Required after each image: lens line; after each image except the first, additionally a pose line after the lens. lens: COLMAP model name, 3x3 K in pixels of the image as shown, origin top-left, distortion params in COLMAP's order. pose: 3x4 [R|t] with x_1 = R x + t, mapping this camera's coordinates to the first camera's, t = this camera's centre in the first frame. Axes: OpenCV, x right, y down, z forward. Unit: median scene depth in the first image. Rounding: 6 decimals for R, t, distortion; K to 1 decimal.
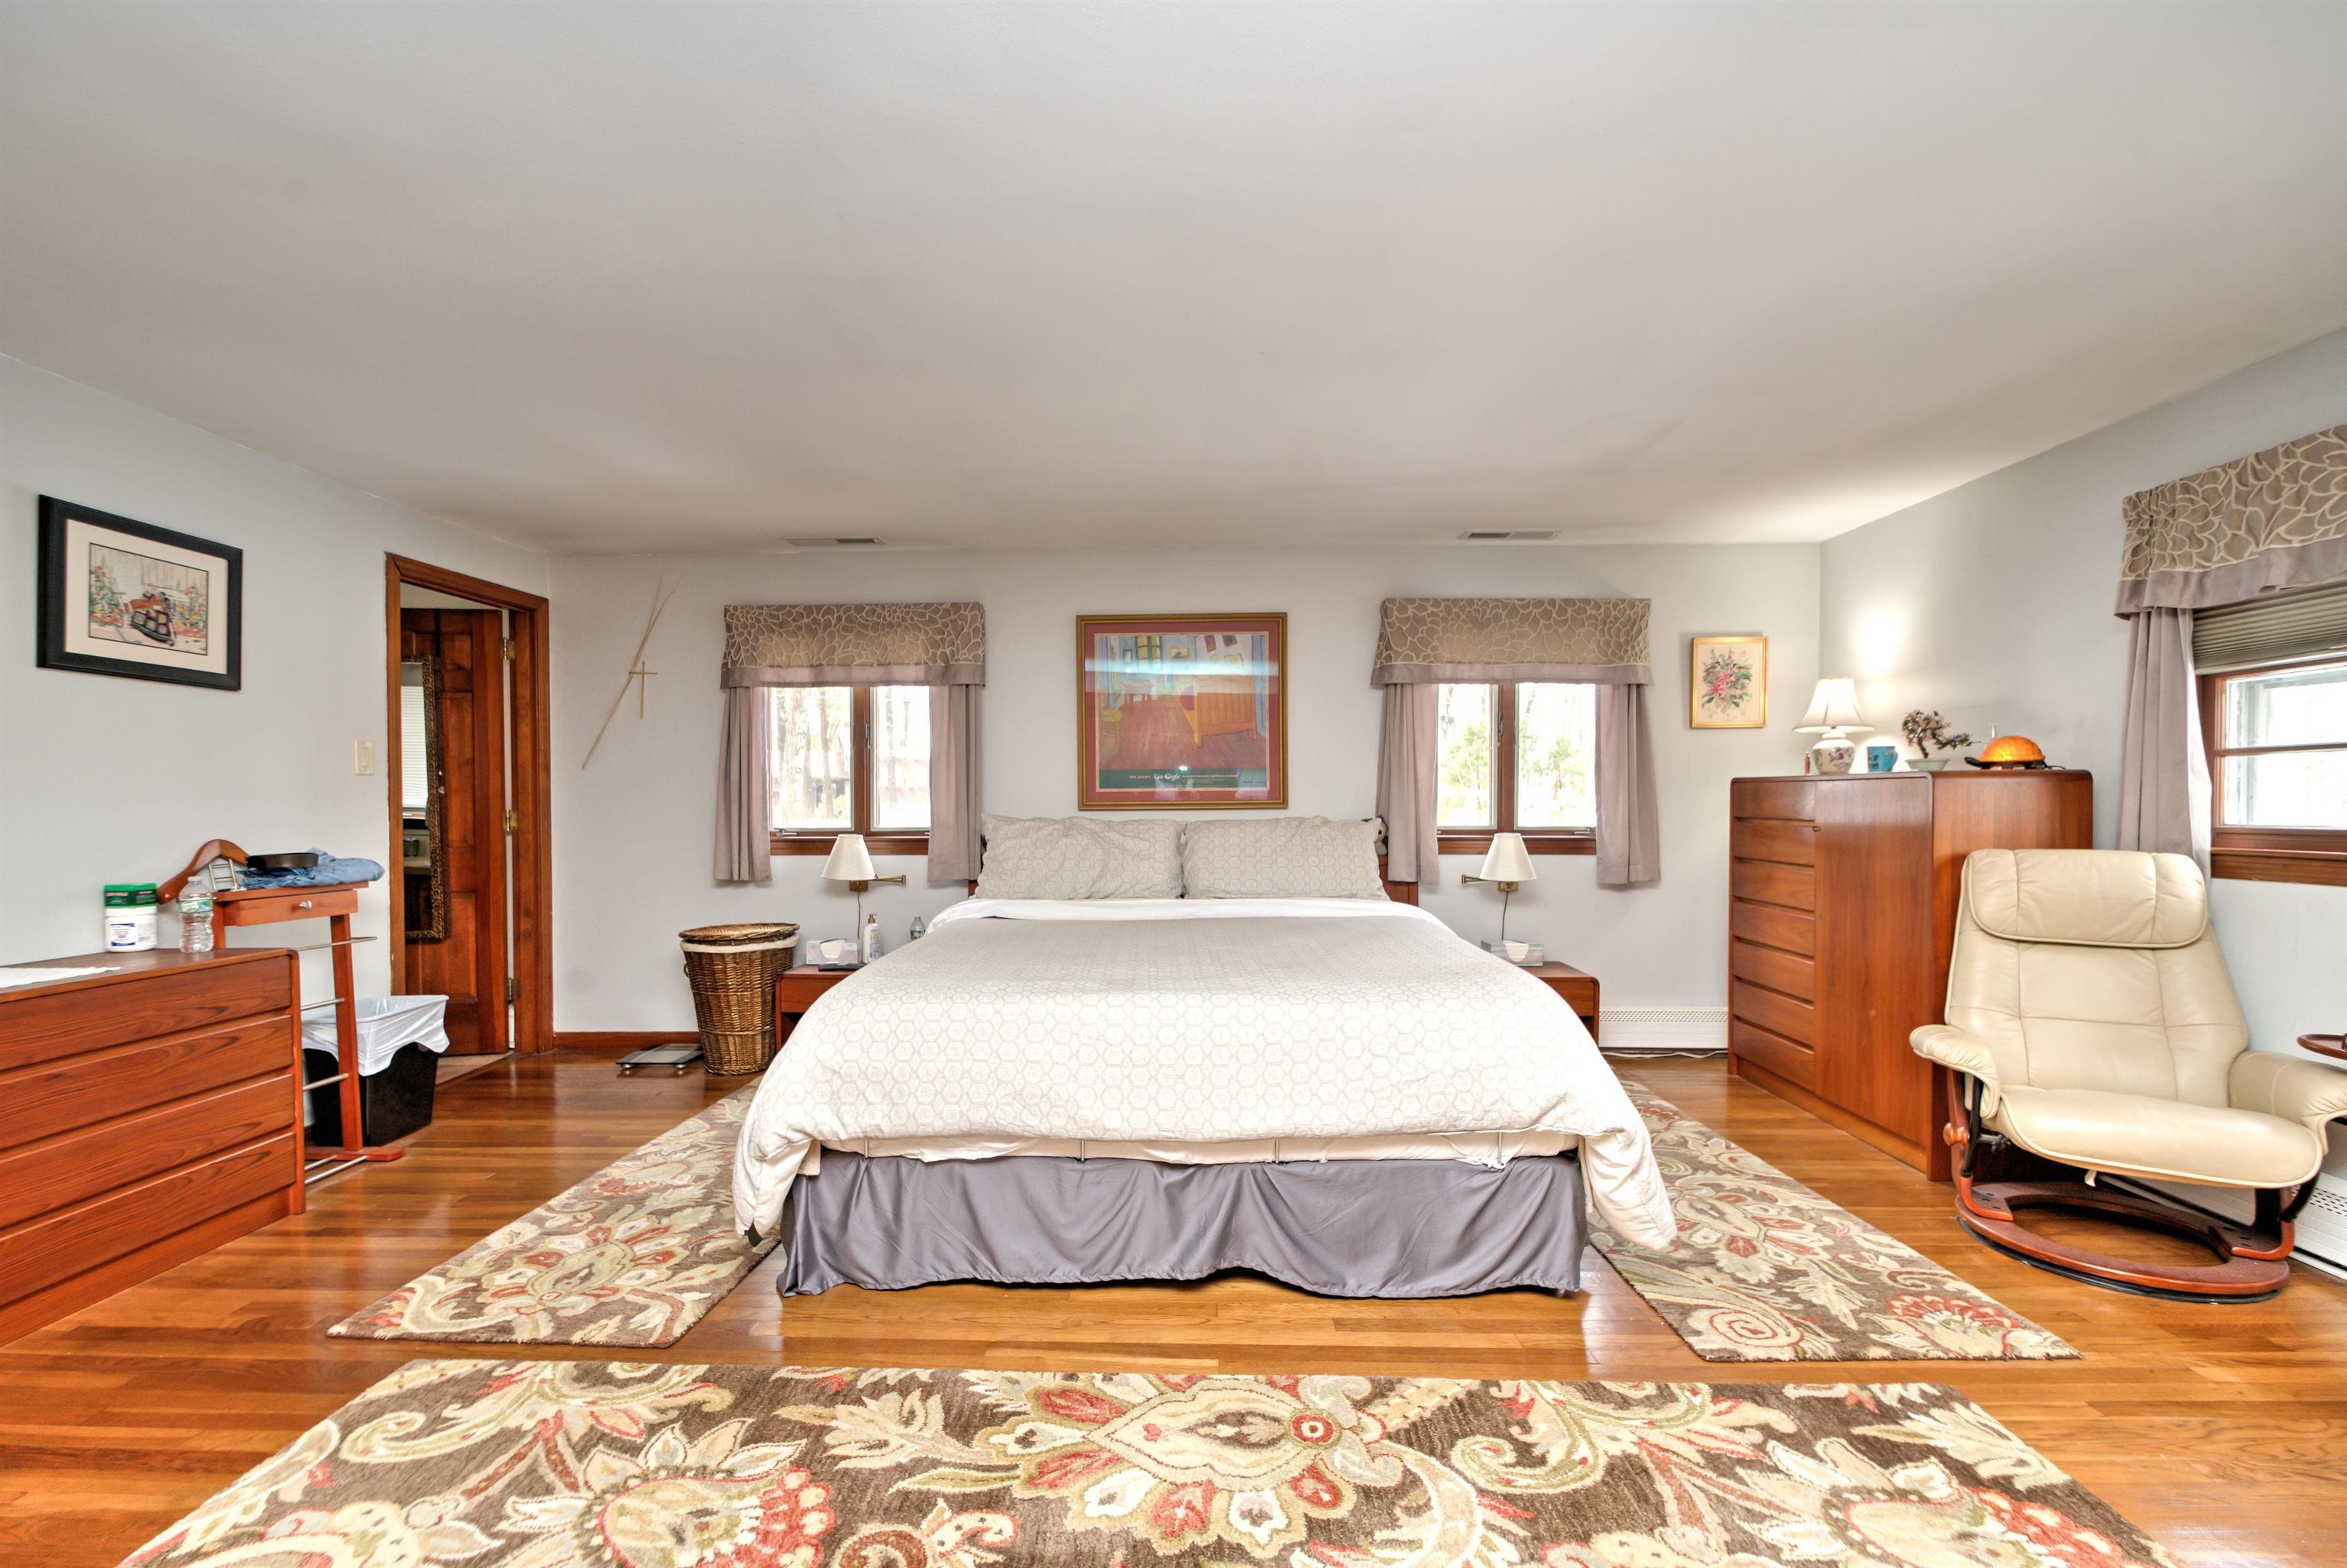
lens RADIAL K [[997.8, 0, 1156.2], [0, 997.8, 815.2], [0, 0, 1]] dist [0.004346, -0.007637]
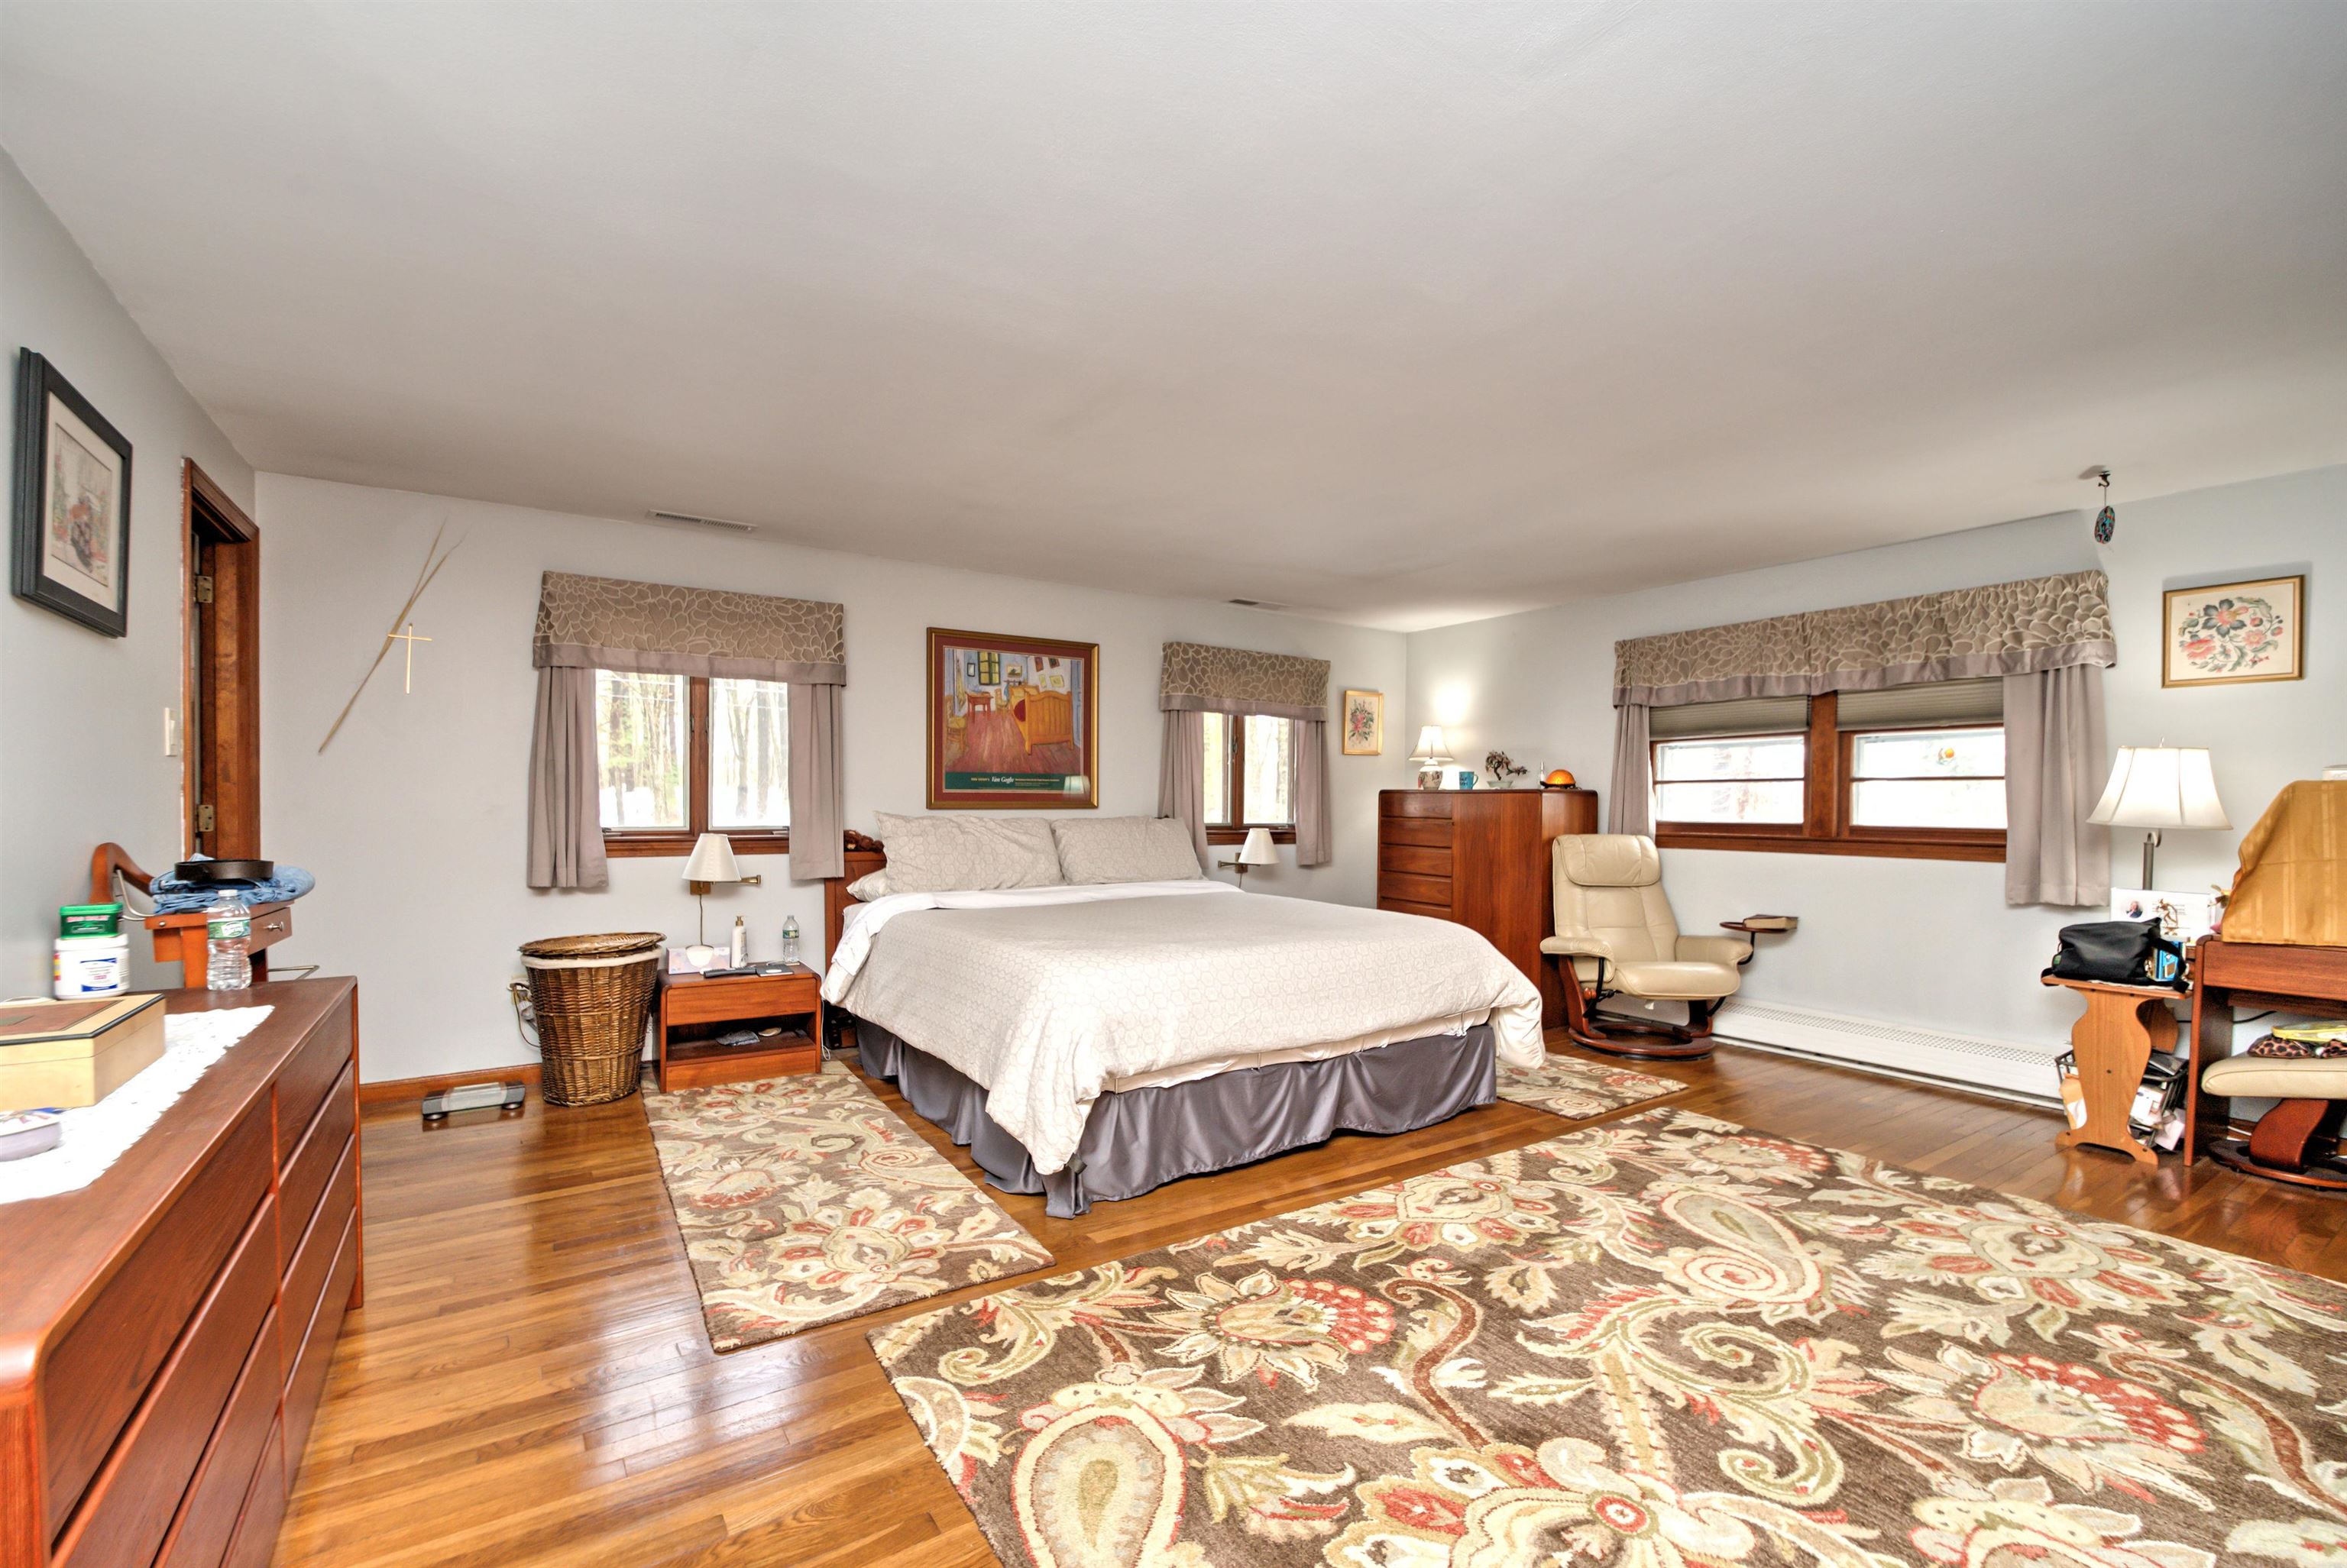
lens RADIAL K [[997.8, 0, 1156.2], [0, 997.8, 815.2], [0, 0, 1]] dist [0.004346, -0.007637]
pose [[0.821922, 0.001199, 0.569598, -0.791485], [-0.001427, 0.999999, -0.000046, 0.001485], [-0.569598, -0.000775, 0.821923, -0.027794]]
